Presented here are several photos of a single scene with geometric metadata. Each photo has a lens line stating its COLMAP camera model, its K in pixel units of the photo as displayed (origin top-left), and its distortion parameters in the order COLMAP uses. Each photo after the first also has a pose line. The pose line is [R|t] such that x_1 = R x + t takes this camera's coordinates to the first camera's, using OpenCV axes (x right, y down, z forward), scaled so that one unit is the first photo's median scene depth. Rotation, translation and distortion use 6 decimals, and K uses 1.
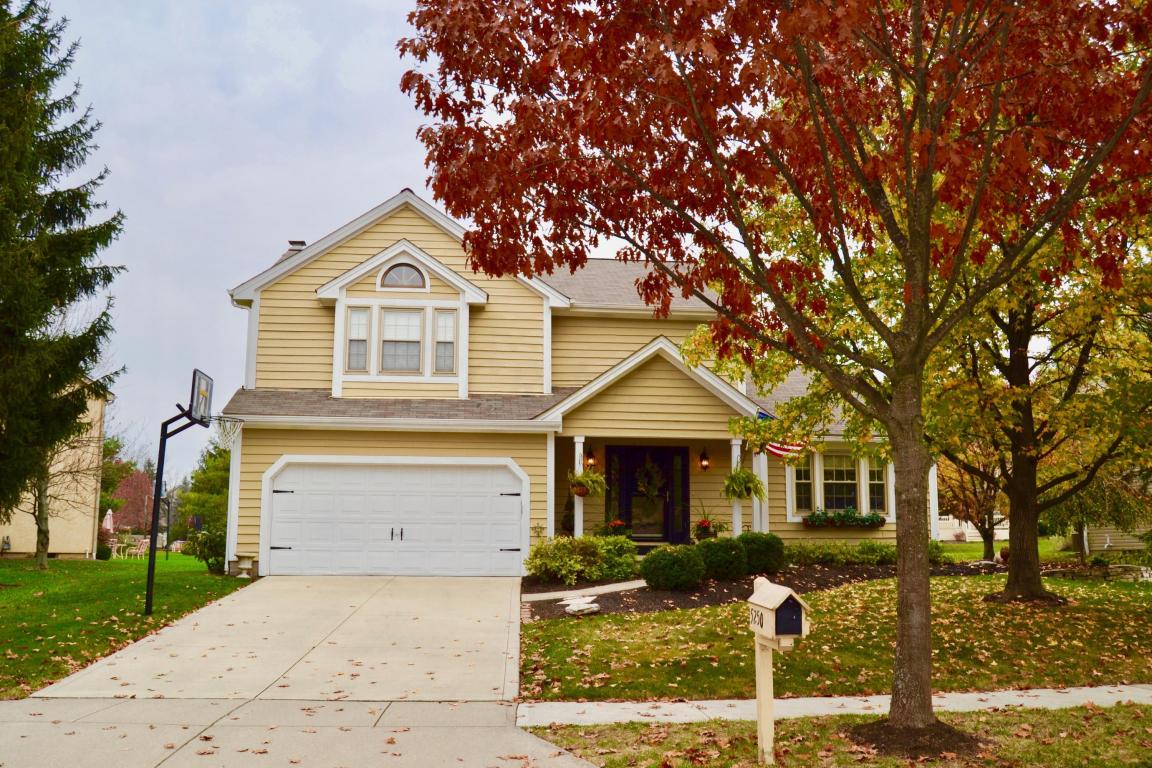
lens RADIAL K [[1016.5, 0, 576.8], [0, 1016.5, 382.5], [0, 0, 1]] dist [-0.070721, 0.005275]
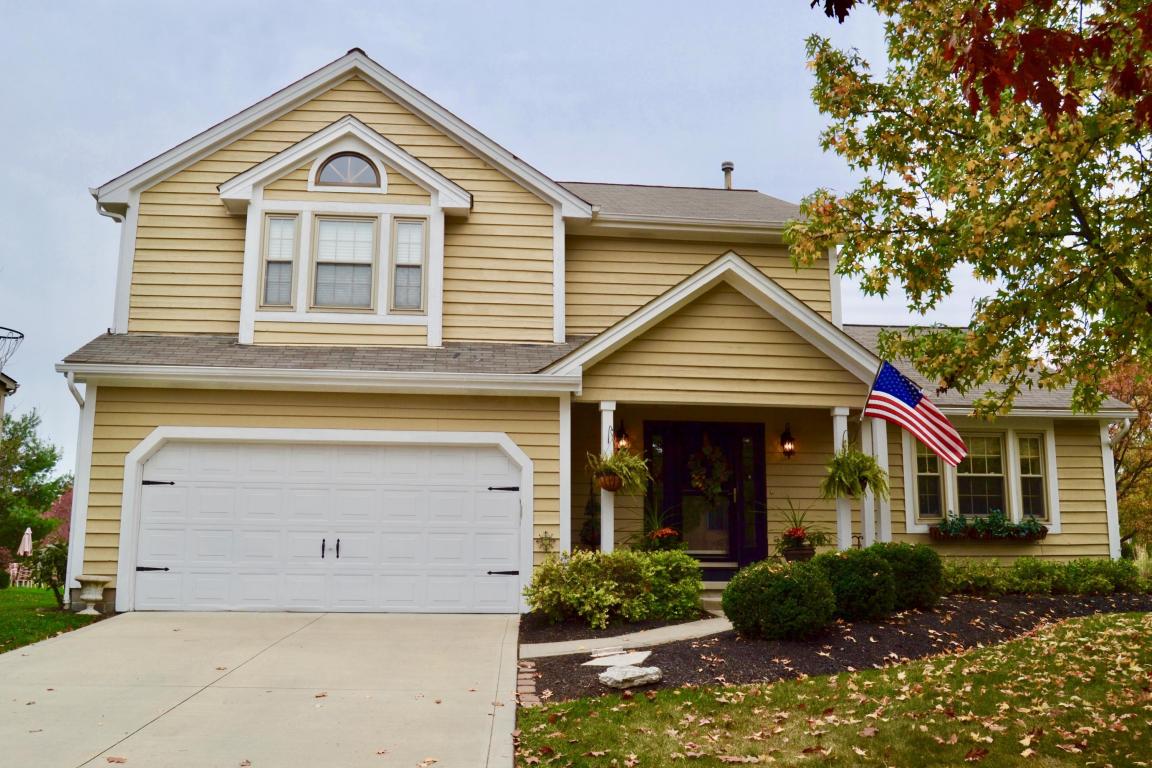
lens RADIAL K [[1016.5, 0, 573.9], [0, 1016.5, 386.4], [0, 0, 1]] dist [-0.070721, 0.005275]
pose [[0.999984, -0.000891, -0.005523, -0.015893], [0.000745, 0.999648, -0.026517, 0.060202], [0.005545, 0.026513, 0.999633, 0.332673]]
